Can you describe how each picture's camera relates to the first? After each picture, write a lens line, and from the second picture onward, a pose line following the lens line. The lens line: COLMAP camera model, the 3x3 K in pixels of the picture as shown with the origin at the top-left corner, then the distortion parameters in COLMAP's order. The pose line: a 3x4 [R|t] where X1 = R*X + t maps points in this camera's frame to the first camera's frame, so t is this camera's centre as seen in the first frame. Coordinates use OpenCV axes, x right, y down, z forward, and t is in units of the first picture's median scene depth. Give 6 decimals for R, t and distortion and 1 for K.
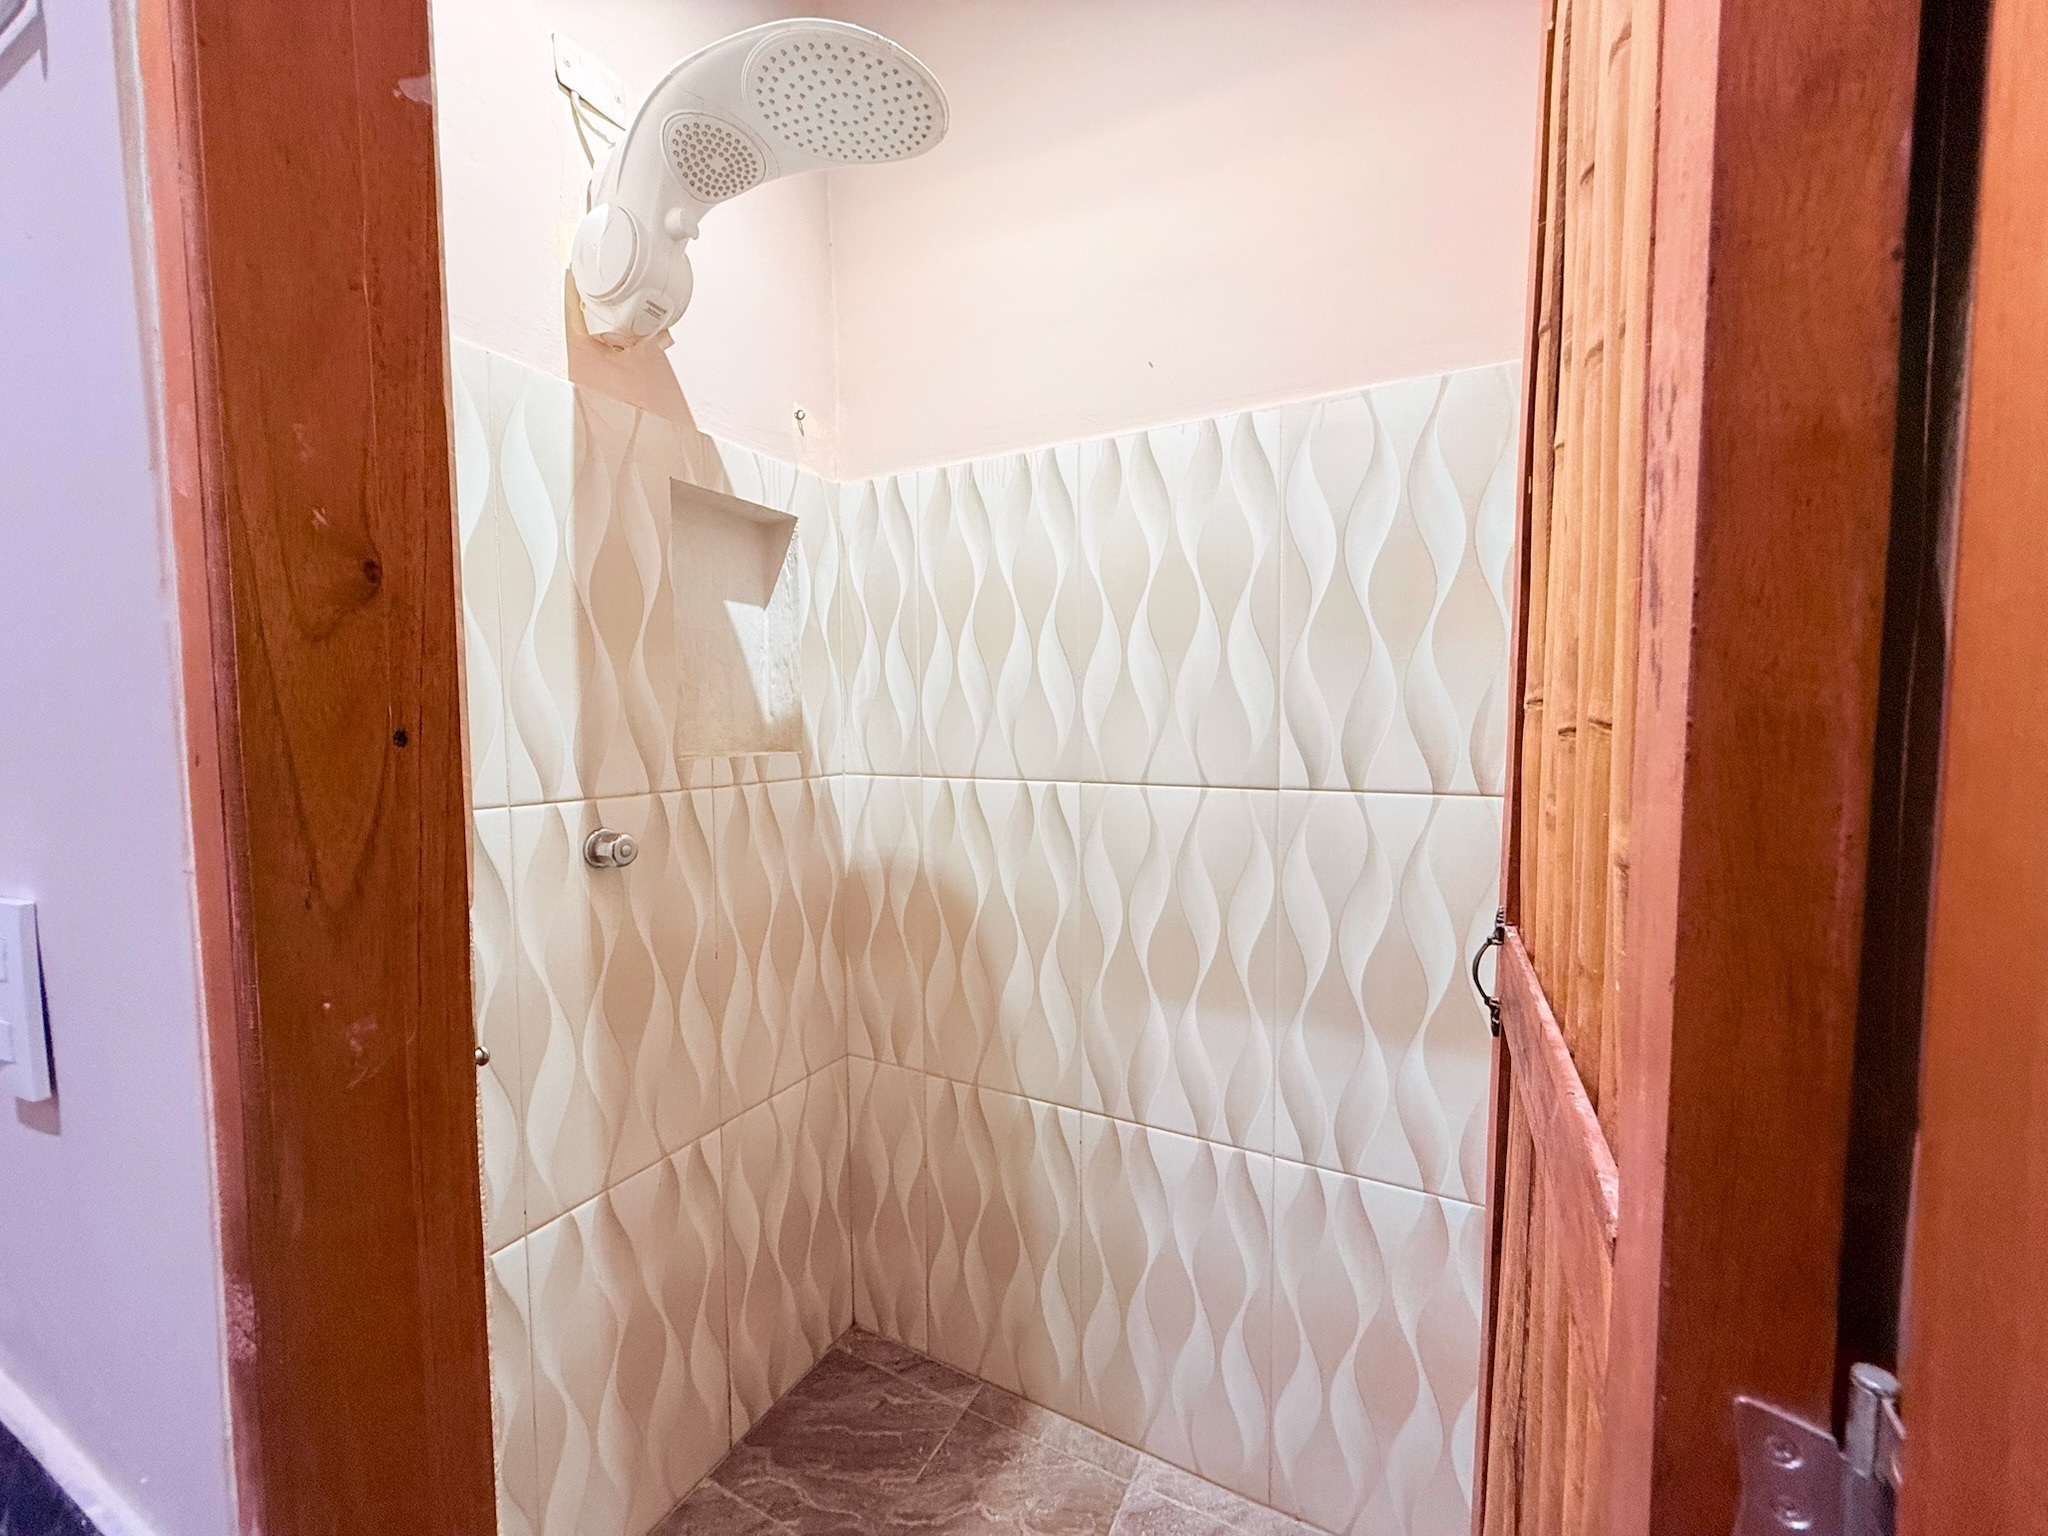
lens RADIAL K [[827.7, 0, 1020.7], [0, 827.7, 765.1], [0, 0, 1]] dist [-0.002040, -0.000031]
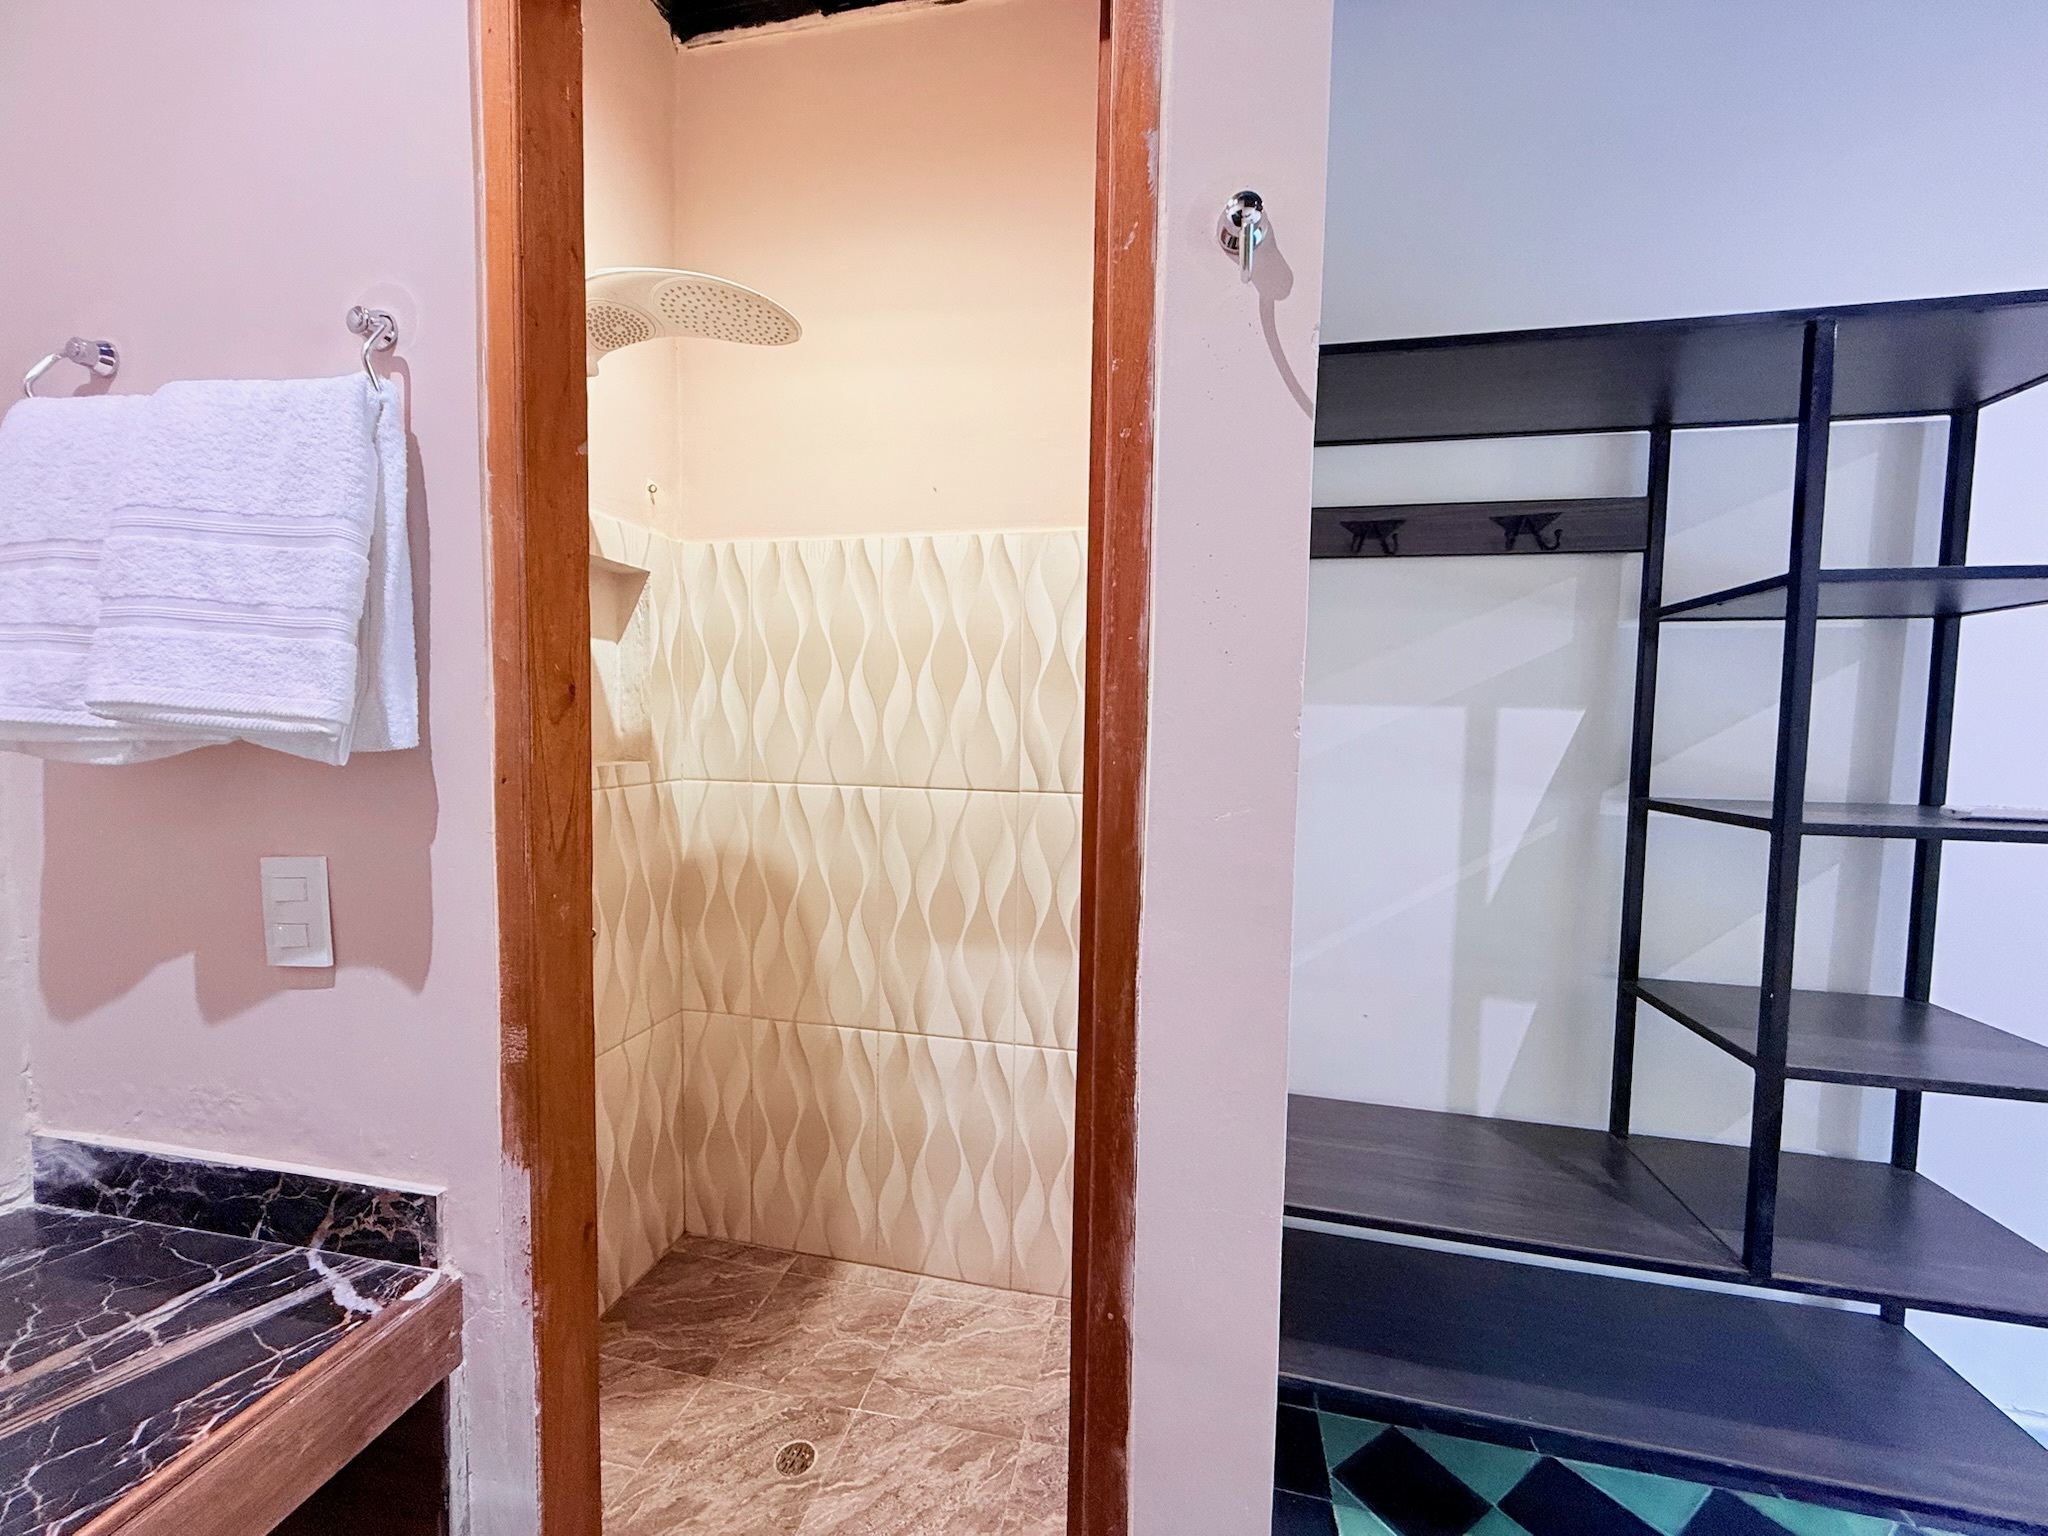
lens RADIAL K [[827.7, 0, 1020.7], [0, 827.7, 765.1], [0, 0, 1]] dist [-0.002040, -0.000031]
pose [[0.964391, 0.008293, 0.264352, -0.061656], [-0.007788, 0.999965, -0.002959, -0.011772], [-0.264367, 0.000795, 0.964422, -0.347095]]
